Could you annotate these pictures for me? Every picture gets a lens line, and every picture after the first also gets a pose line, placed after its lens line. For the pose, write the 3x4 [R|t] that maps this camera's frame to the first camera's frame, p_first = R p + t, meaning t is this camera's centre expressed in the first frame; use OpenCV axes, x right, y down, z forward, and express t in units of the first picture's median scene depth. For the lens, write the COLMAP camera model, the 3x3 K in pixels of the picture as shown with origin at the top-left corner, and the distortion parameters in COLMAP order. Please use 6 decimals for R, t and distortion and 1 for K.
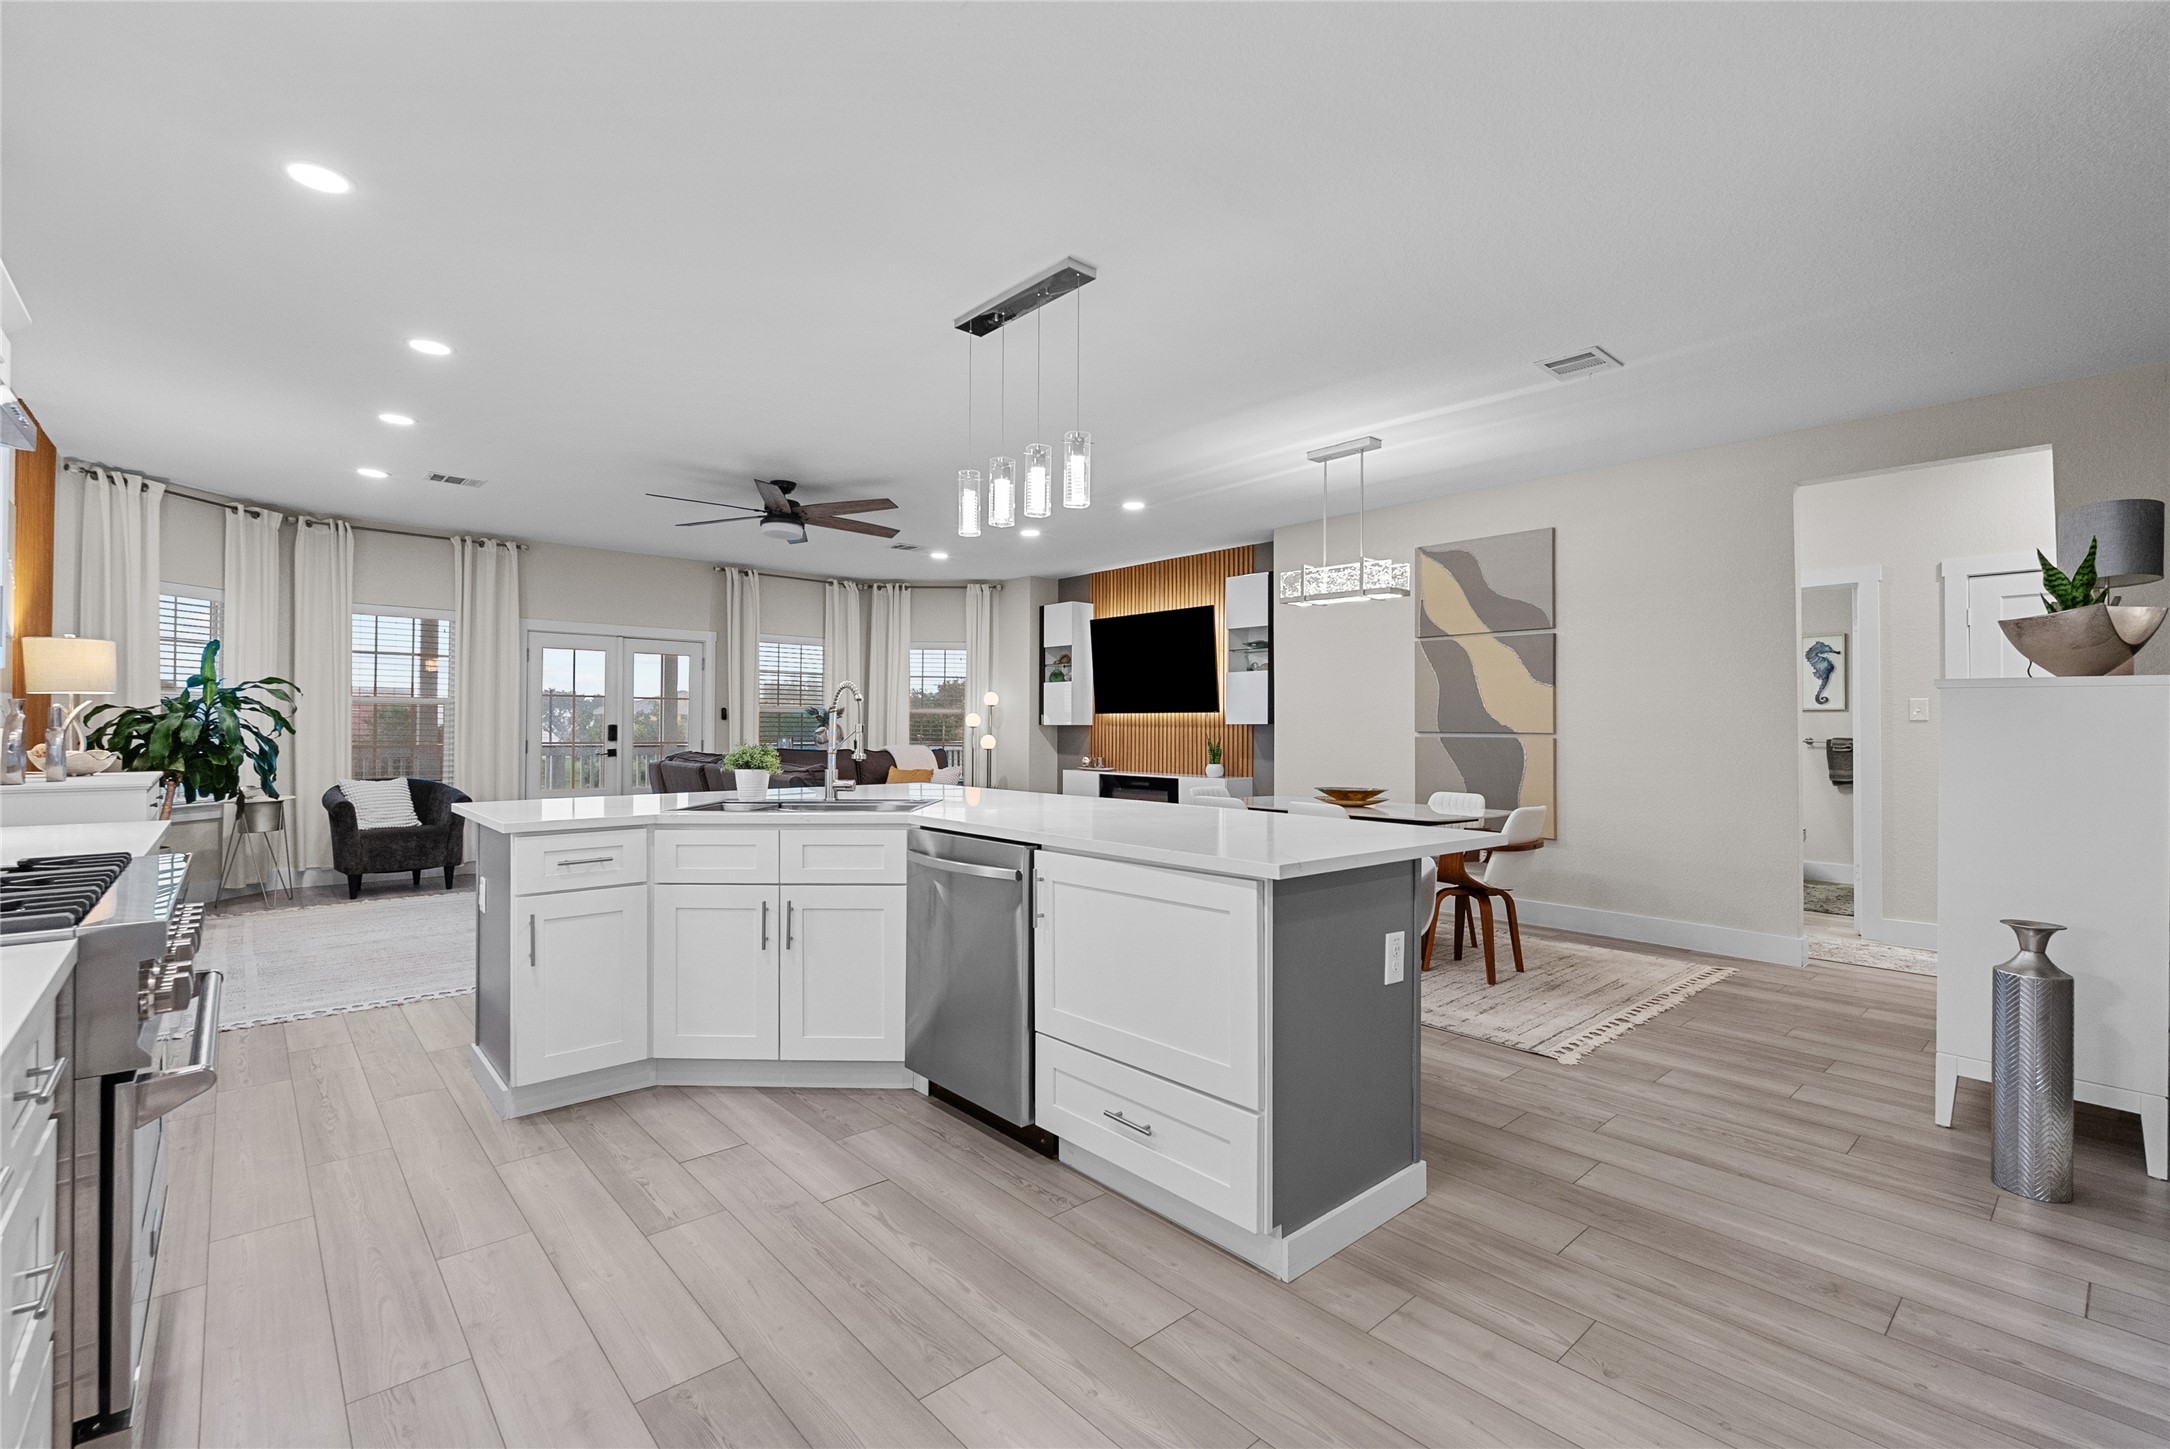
lens RADIAL K [[955.3, 0, 1086.5], [0, 955.3, 717.4], [0, 0, 1]] dist [-0.011066, 0.002916]
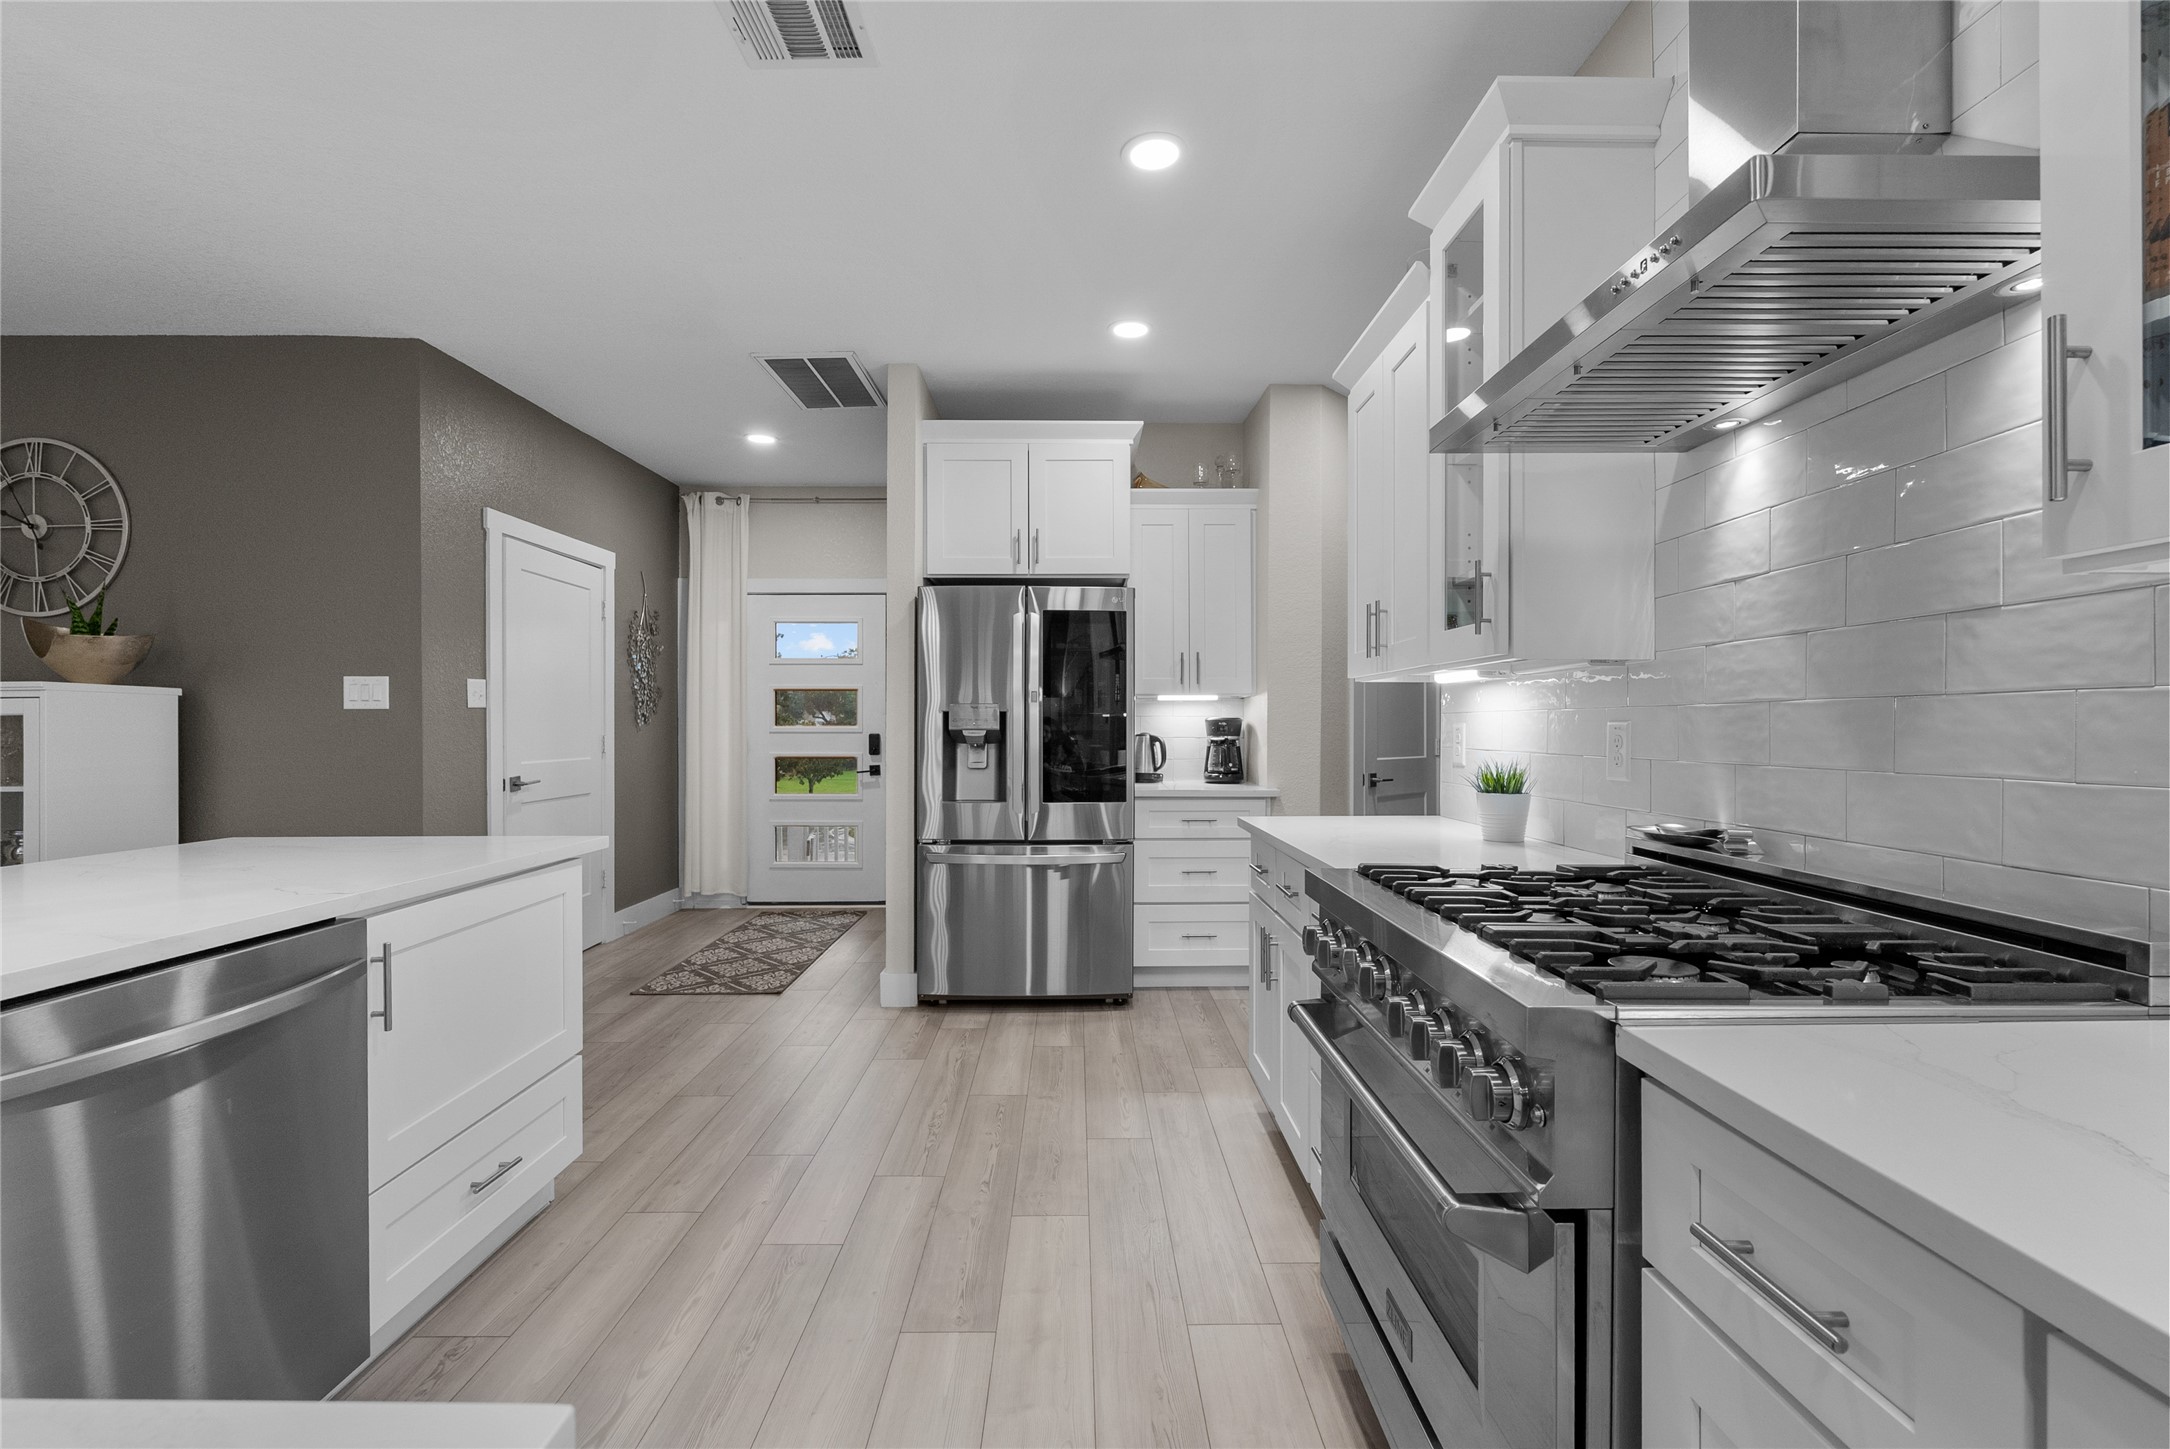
lens RADIAL K [[955.3, 0, 1090.4], [0, 955.3, 719.0], [0, 0, 1]] dist [-0.011066, 0.002916]
pose [[-0.754640, 0.000217, 0.656139, -0.322657], [-0.008960, 0.999903, -0.010637, 0.001940], [-0.656078, -0.013906, -0.754565, 0.443125]]
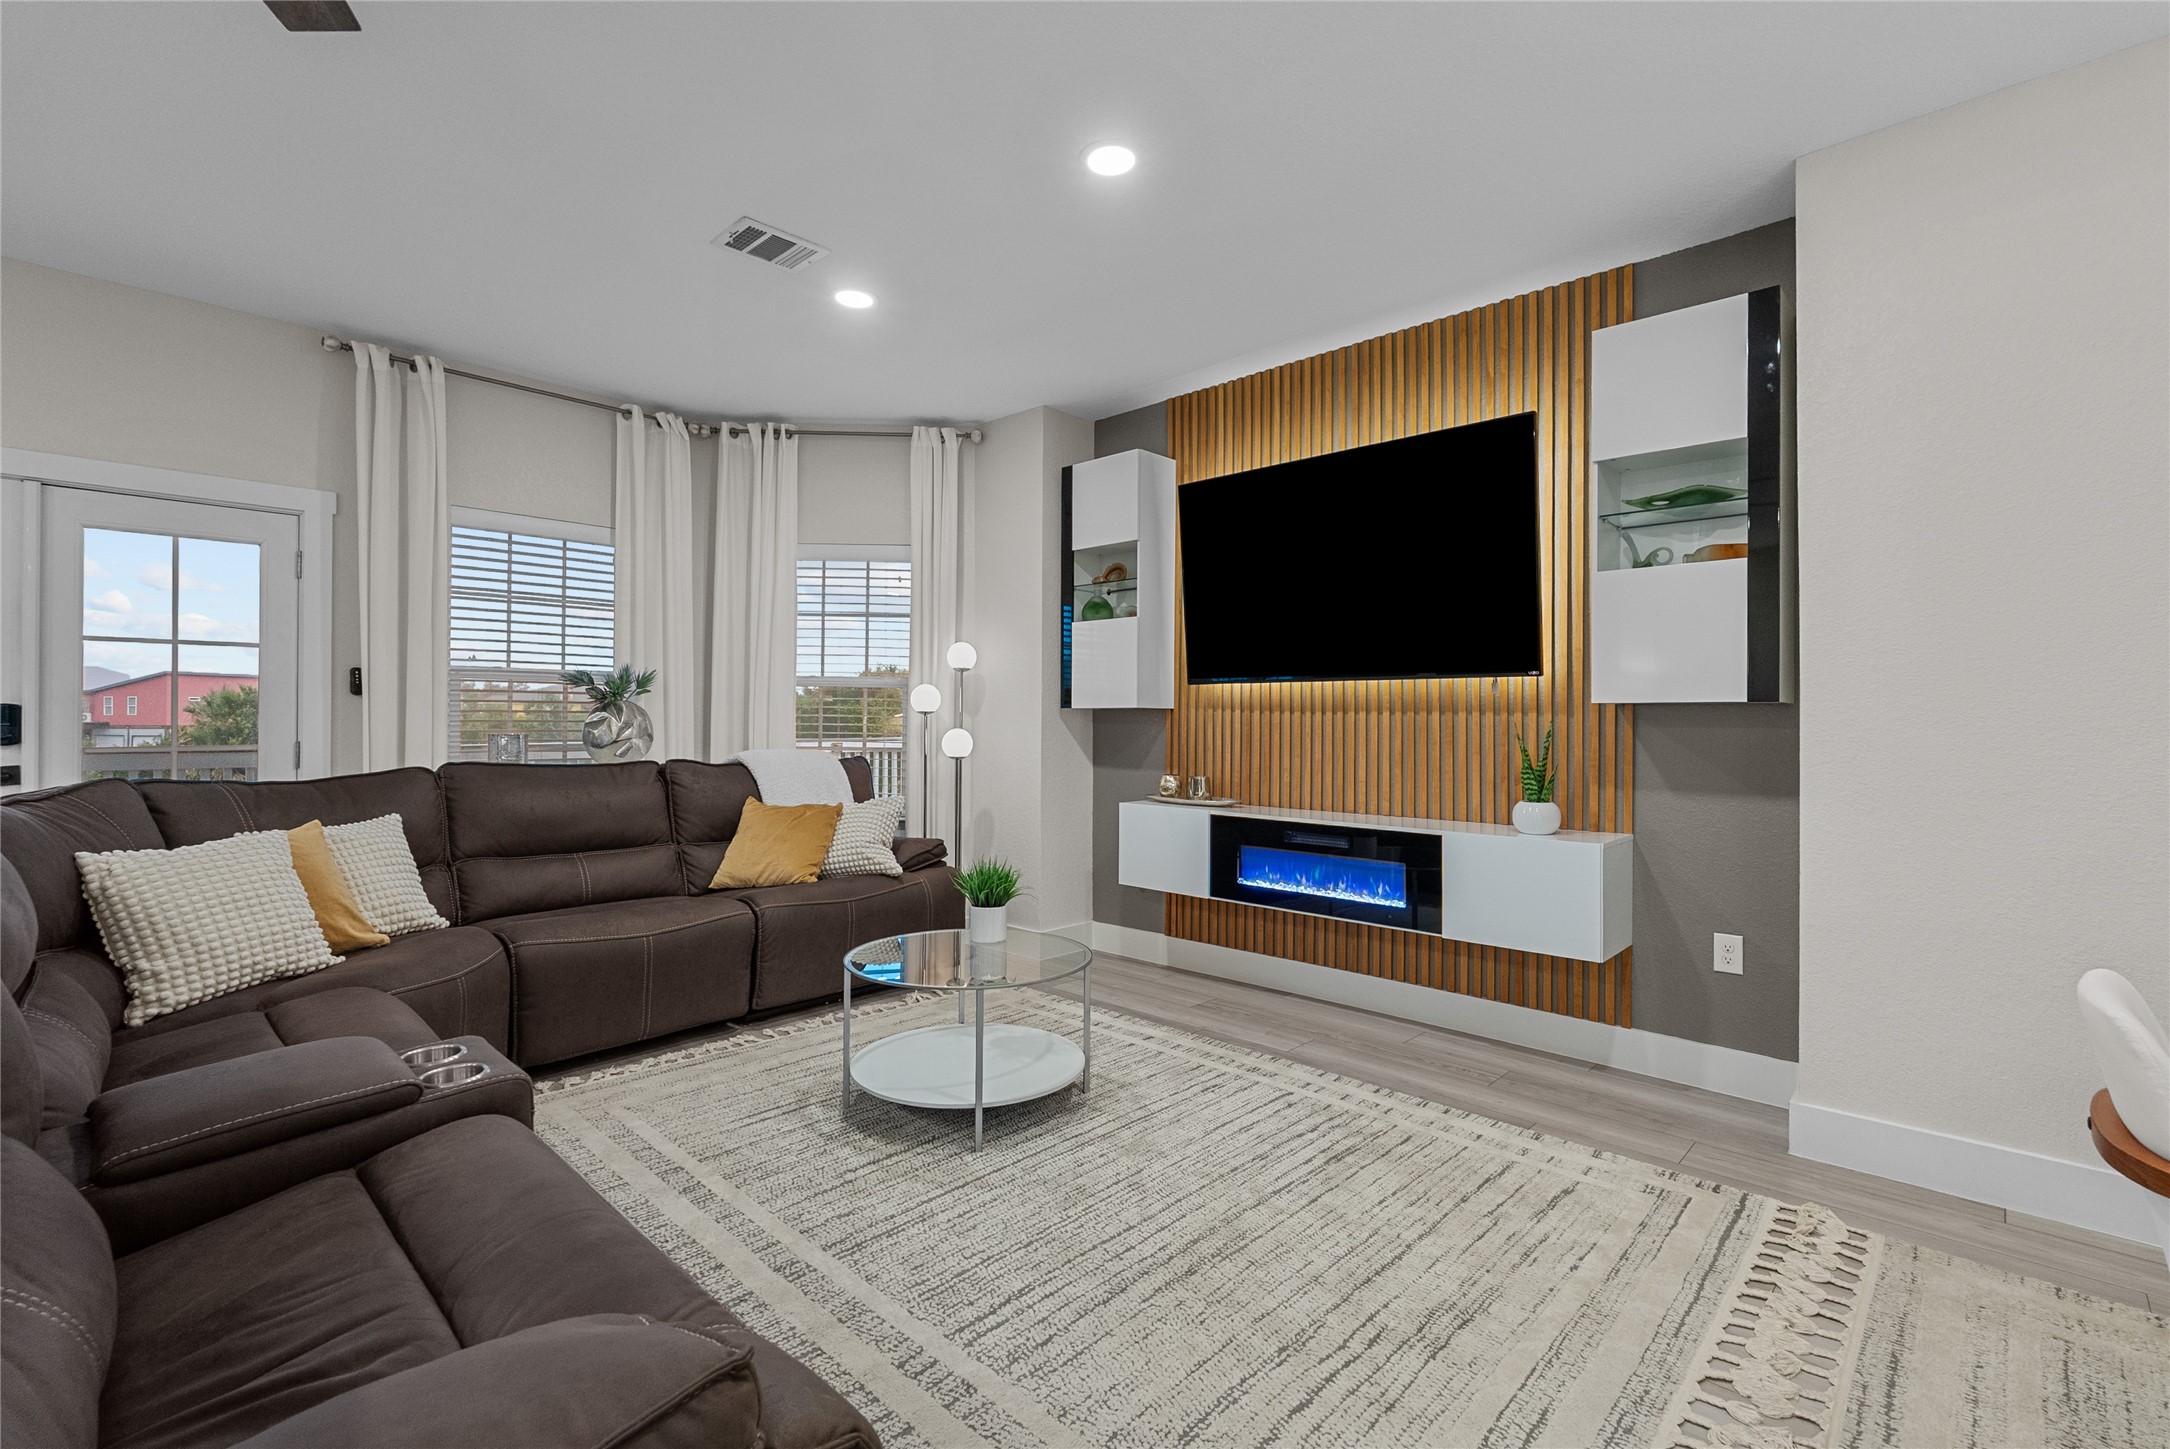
lens RADIAL K [[955.3, 0, 1082.0], [0, 955.3, 717.4], [0, 0, 1]] dist [-0.011066, 0.002916]
pose [[0.997112, 0.000658, 0.075939, -0.109956], [-0.001472, 0.999942, 0.010658, 0.010417], [-0.075927, -0.010739, 0.997056, 0.728825]]
